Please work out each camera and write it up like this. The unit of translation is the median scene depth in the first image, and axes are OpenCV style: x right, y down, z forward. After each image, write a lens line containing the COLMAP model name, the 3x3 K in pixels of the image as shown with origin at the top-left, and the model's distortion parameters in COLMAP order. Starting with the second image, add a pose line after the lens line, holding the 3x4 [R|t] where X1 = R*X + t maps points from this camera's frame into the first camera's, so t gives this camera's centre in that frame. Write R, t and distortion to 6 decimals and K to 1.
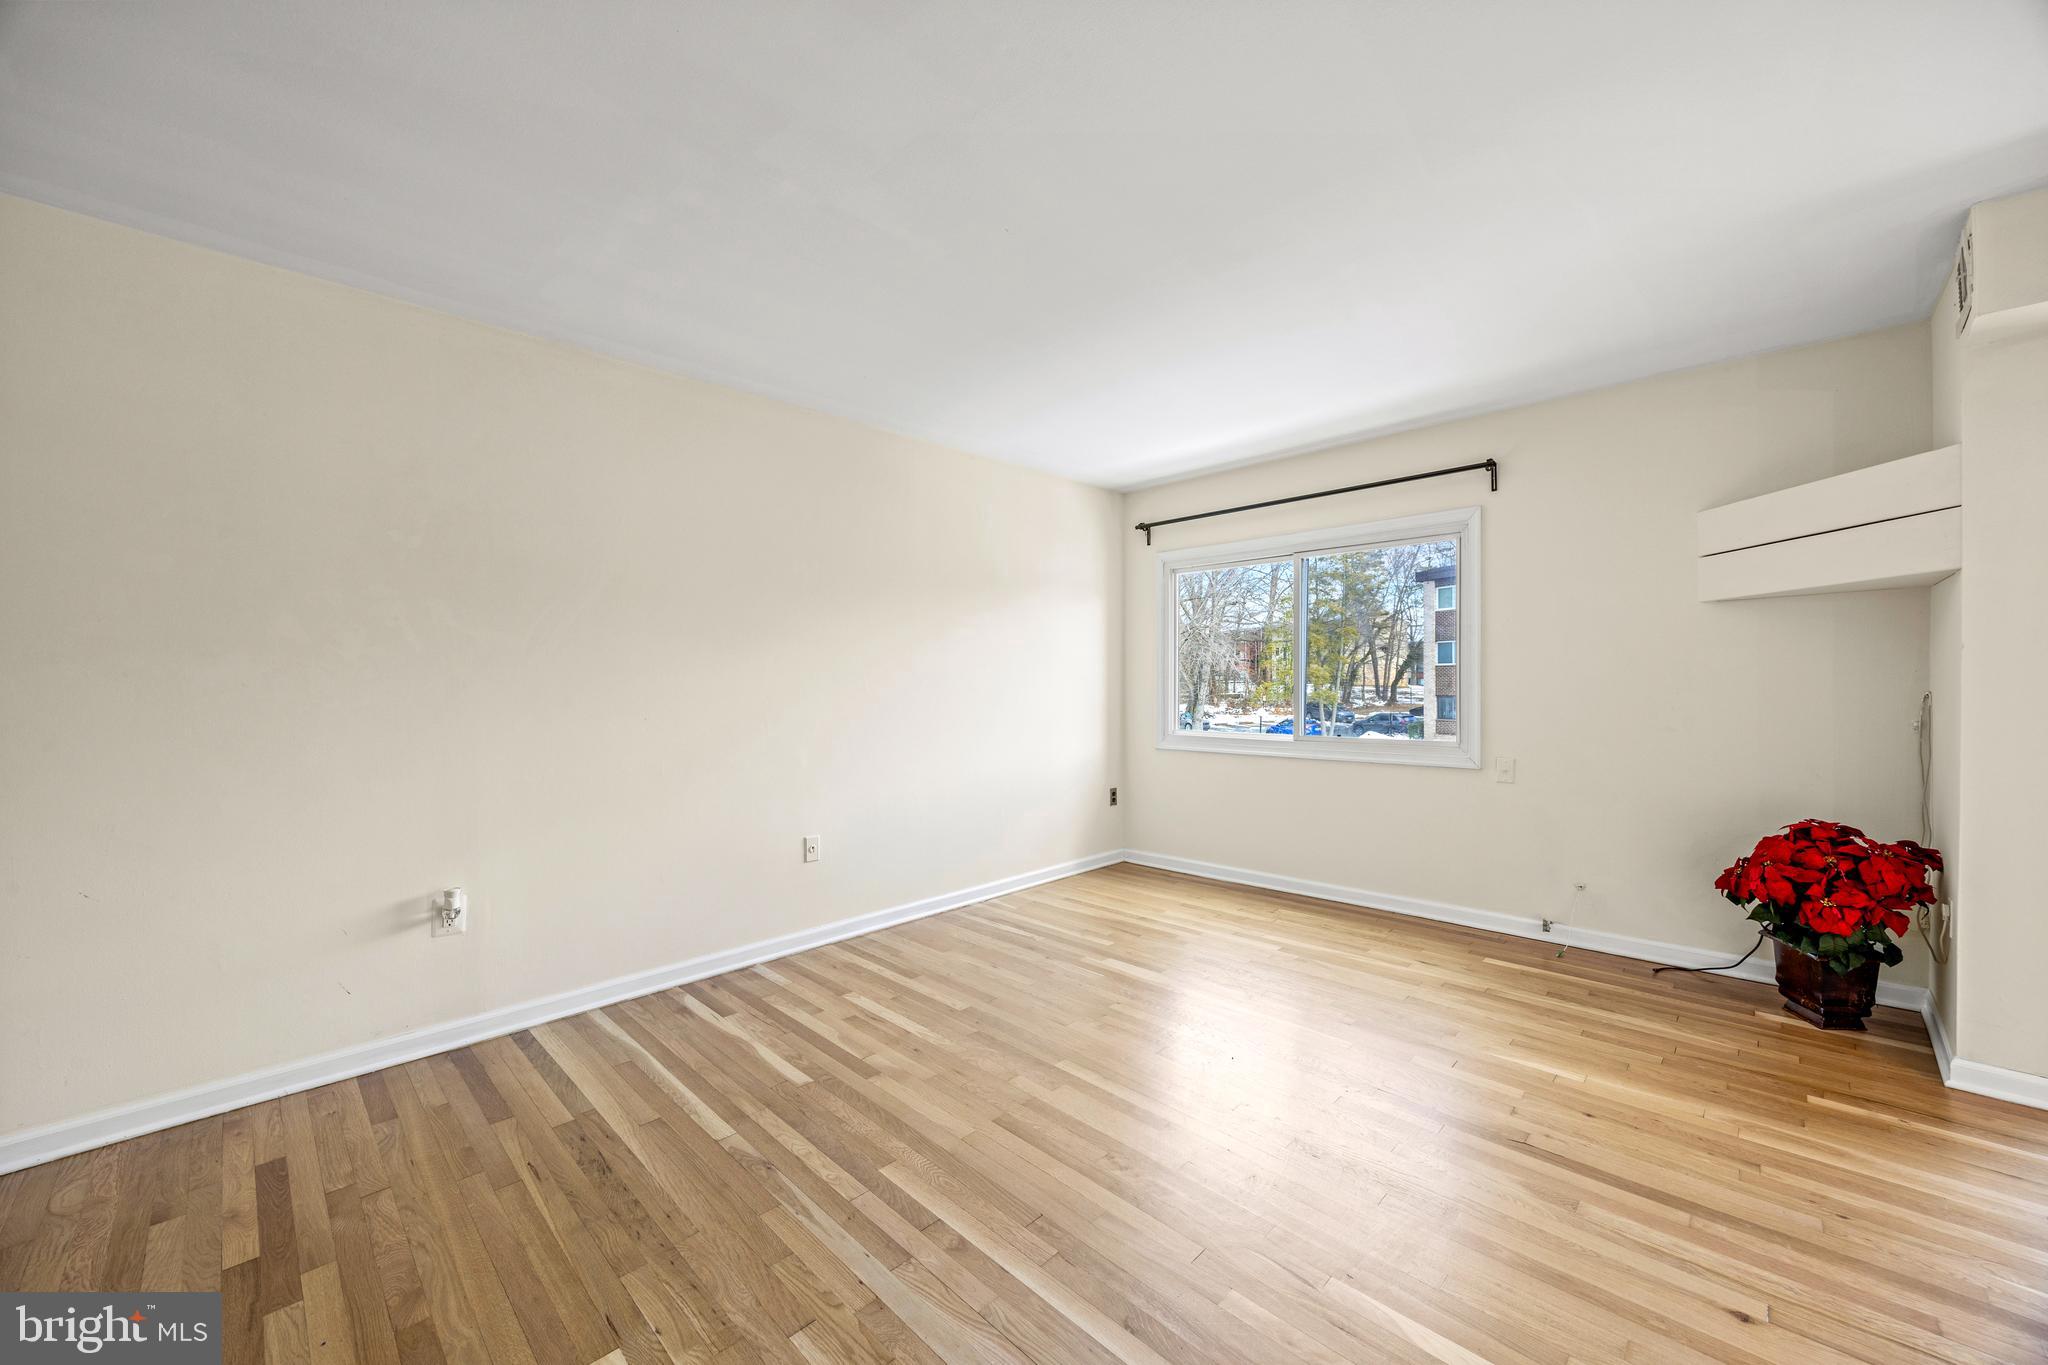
lens RADIAL K [[782.9, 0, 1023.0], [0, 782.9, 687.3], [0, 0, 1]] dist [-0.001594, 0.000003]
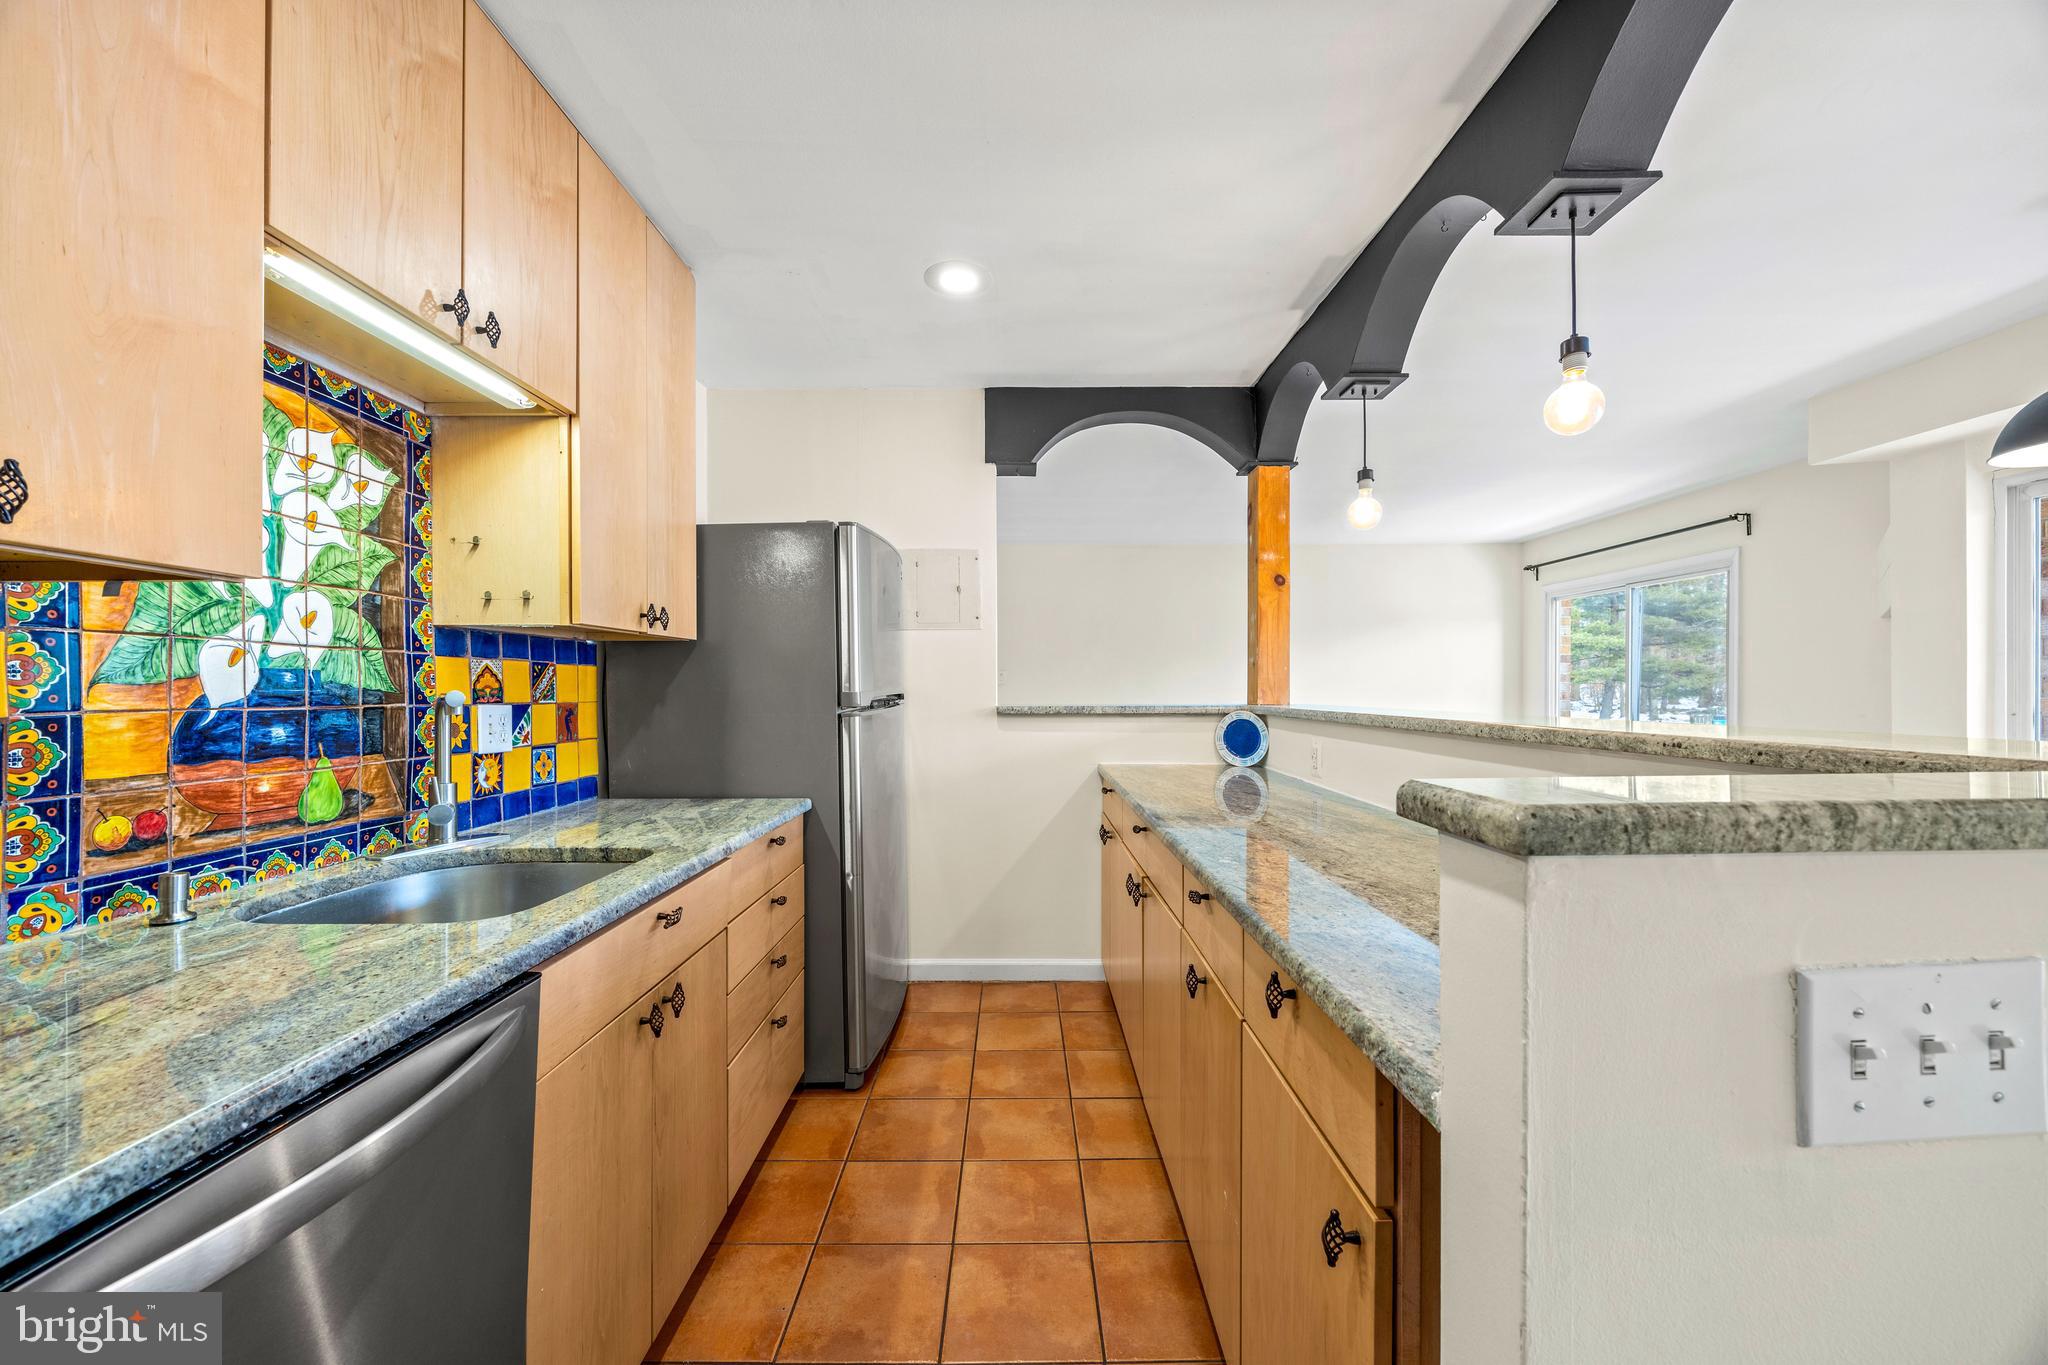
lens RADIAL K [[780.4, 0, 1022.3], [0, 780.4, 685.0], [0, 0, 1]] dist [-0.001058, -0.000046]
pose [[0.705133, -0.000152, -0.709075, 0.876905], [-0.005763, 0.999966, -0.005945, 0.020202], [0.709052, 0.008279, 0.705108, -1.033789]]
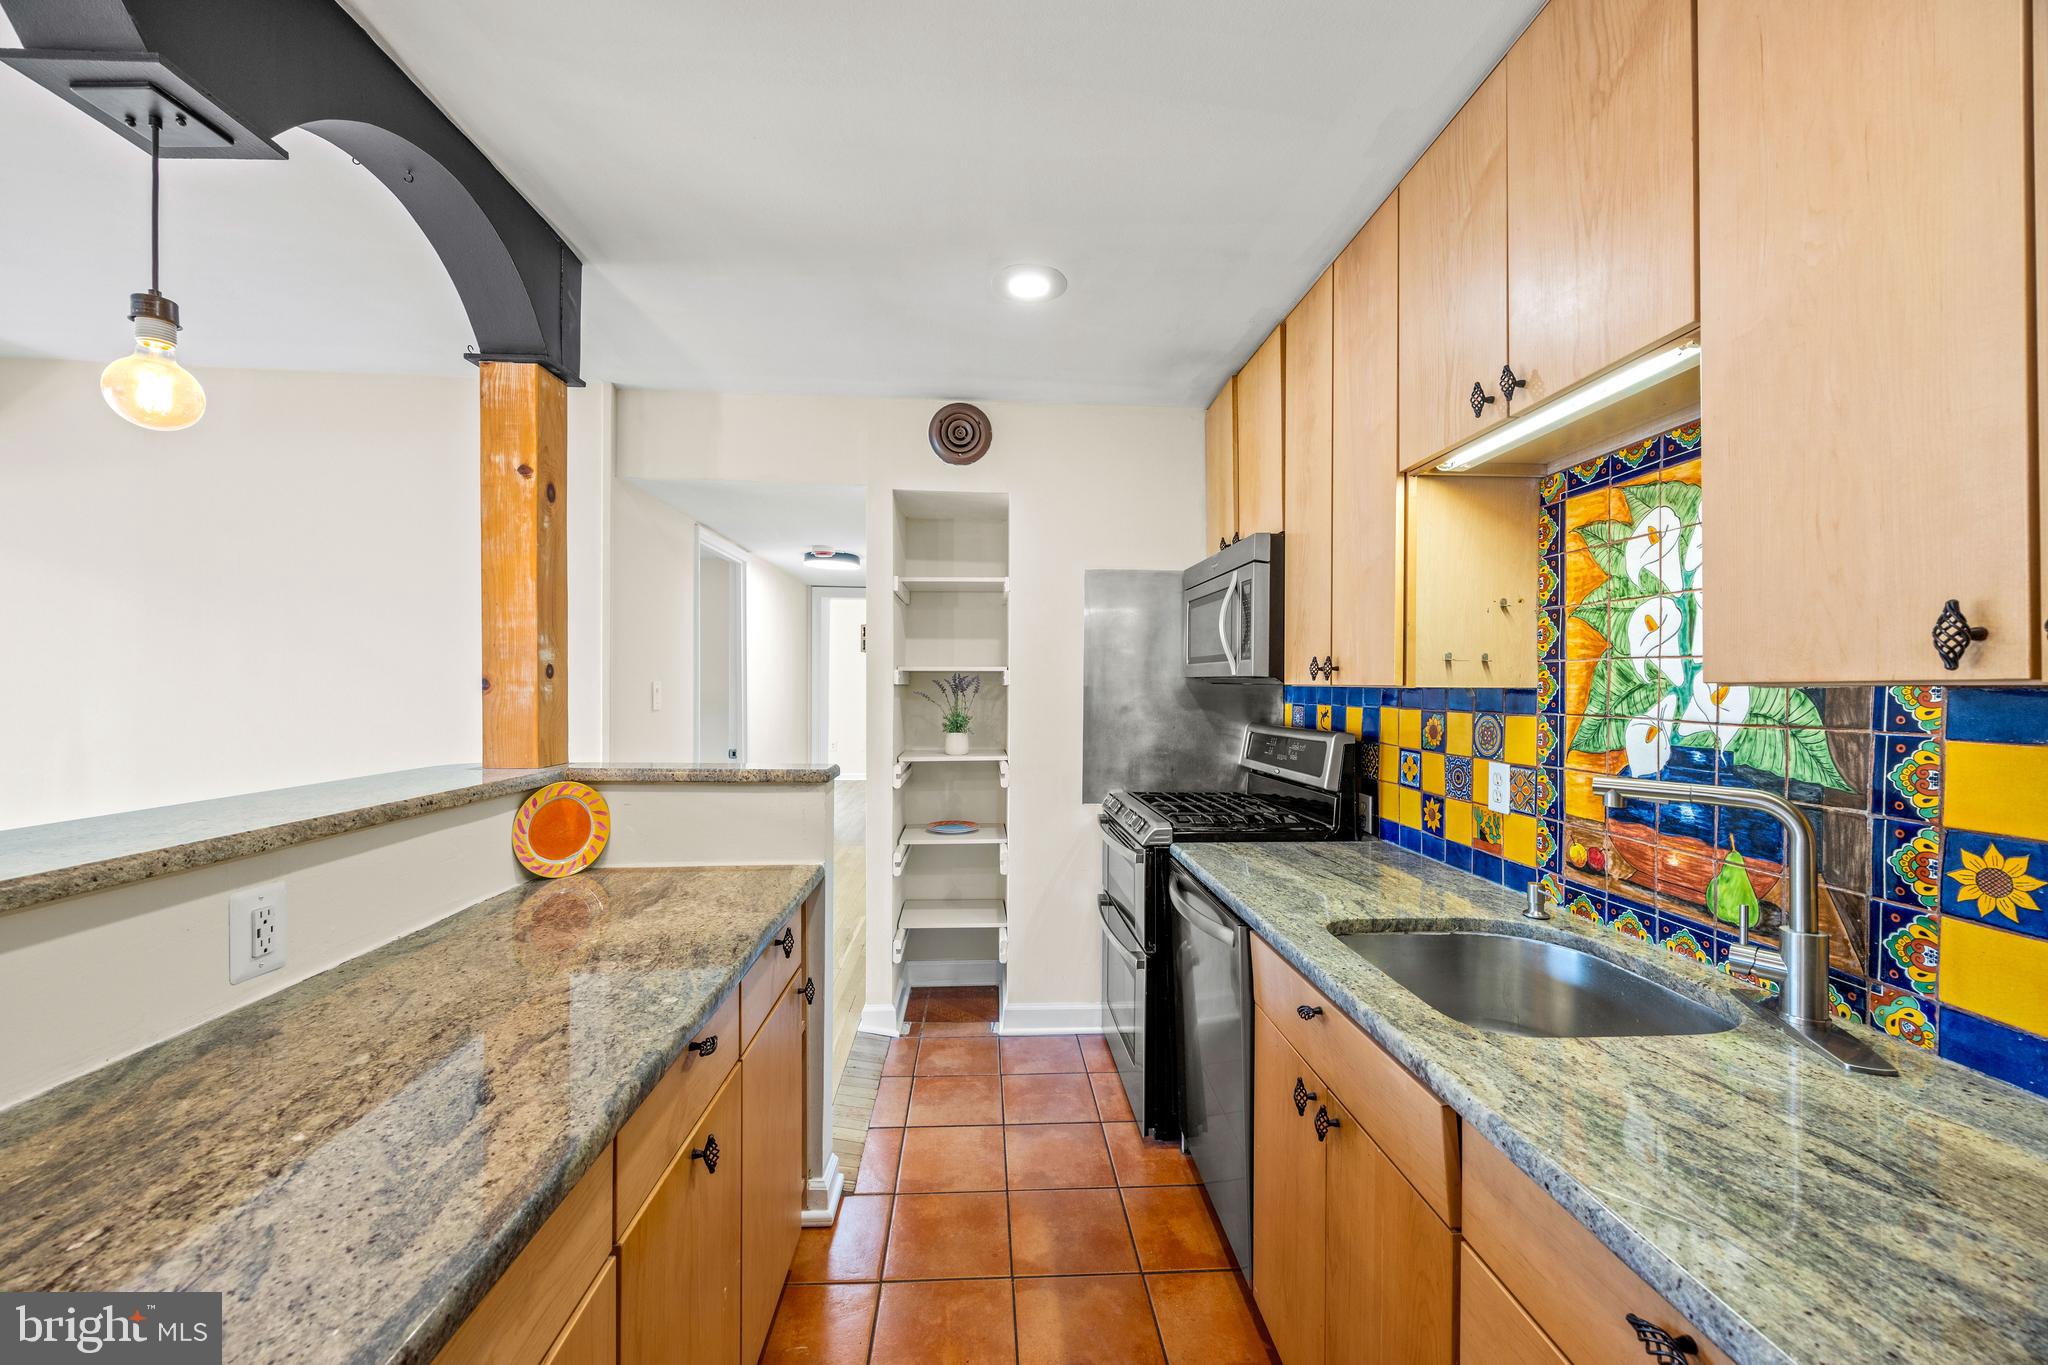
lens RADIAL K [[780.4, 0, 1022.3], [0, 780.4, 685.0], [0, 0, 1]] dist [-0.001058, -0.000046]
pose [[-0.739221, 0.002269, 0.673459, 0.203898], [0.004284, 0.999990, 0.001334, -0.029454], [-0.673450, 0.003871, -0.739223, -0.404704]]
